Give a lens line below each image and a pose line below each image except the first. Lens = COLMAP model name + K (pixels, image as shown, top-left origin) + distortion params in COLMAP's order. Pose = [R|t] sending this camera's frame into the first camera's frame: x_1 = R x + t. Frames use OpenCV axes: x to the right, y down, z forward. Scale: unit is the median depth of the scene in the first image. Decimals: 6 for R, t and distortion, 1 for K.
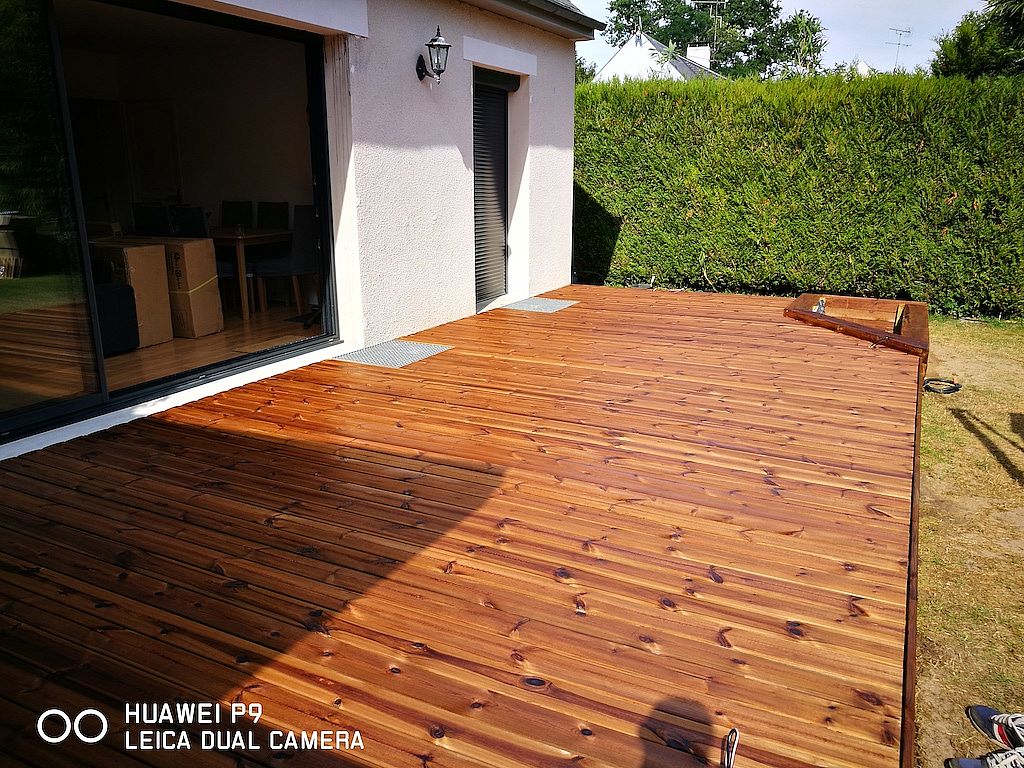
lens RADIAL K [[788.0, 0, 512.0], [0, 788.0, 384.0], [0, 0, 1]] dist [-0.058000, 0.100214]
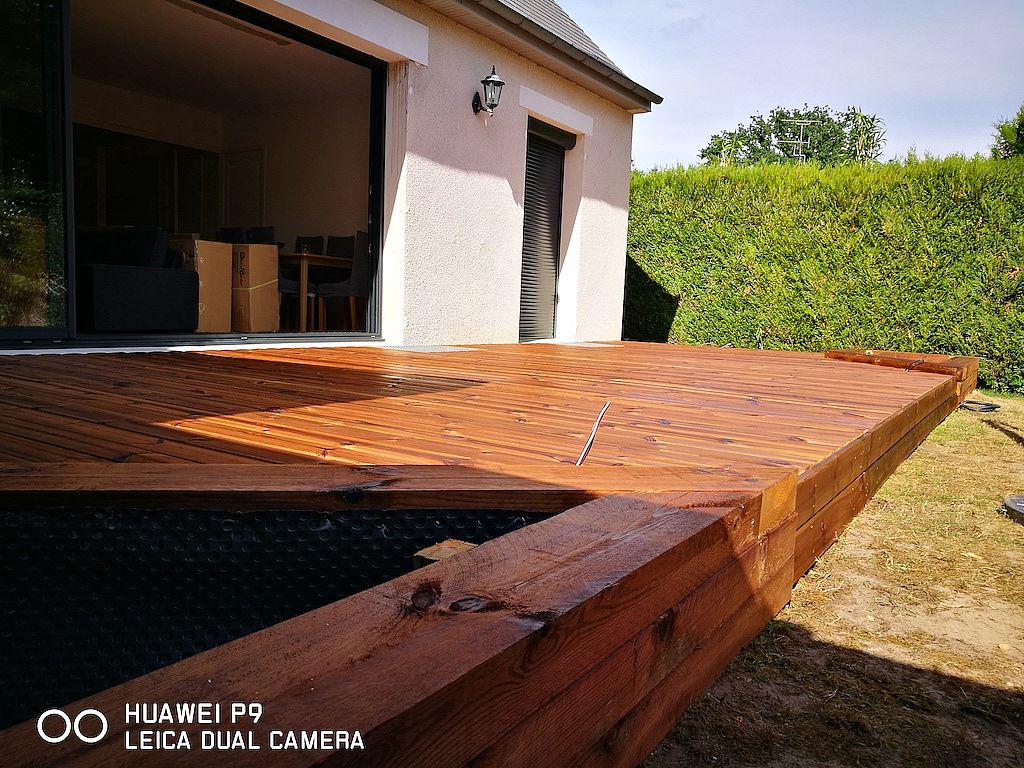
lens RADIAL K [[788.0, 0, 512.0], [0, 788.0, 384.0], [0, 0, 1]] dist [-0.058000, 0.100214]
pose [[0.993192, 0.050526, -0.104957, 0.041664], [-0.066732, 0.985318, -0.157150, 0.093891], [0.095475, 0.163084, 0.981982, -0.008537]]
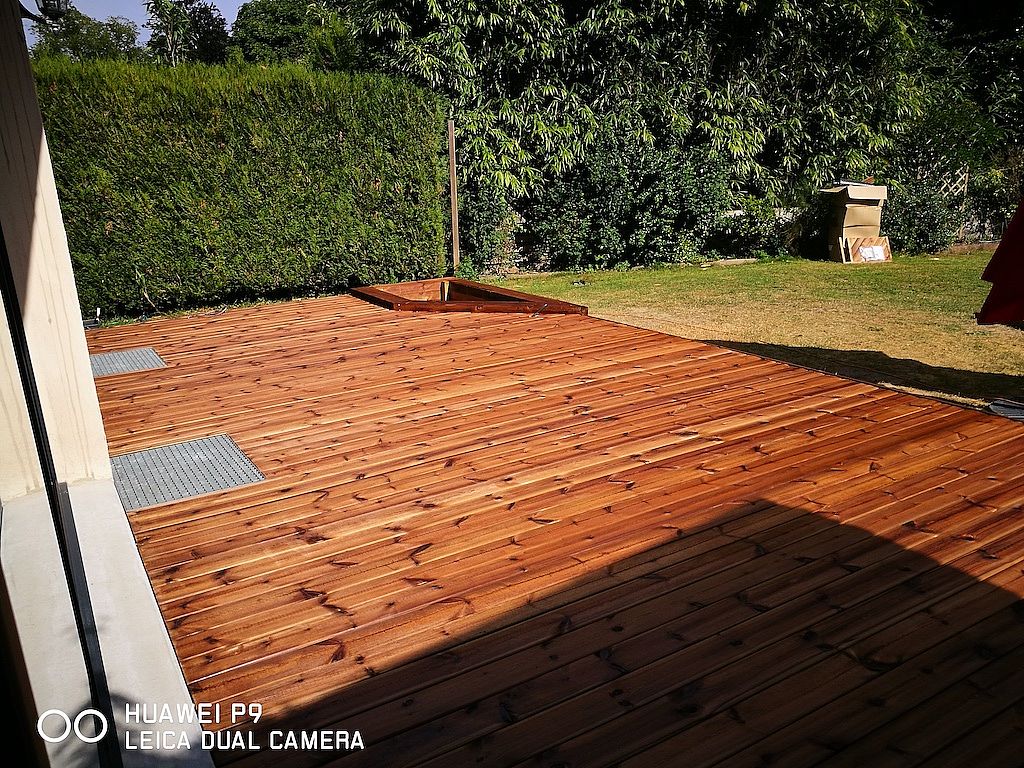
lens RADIAL K [[798.4, 0, 464.7], [0, 798.4, 400.4], [0, 0, 1]] dist [-0.006719, -0.002908]
pose [[0.556687, -0.272911, 0.784614, -0.306573], [0.265839, 0.953354, 0.142989, -0.073298], [-0.787038, 0.128980, 0.603270, 0.260569]]
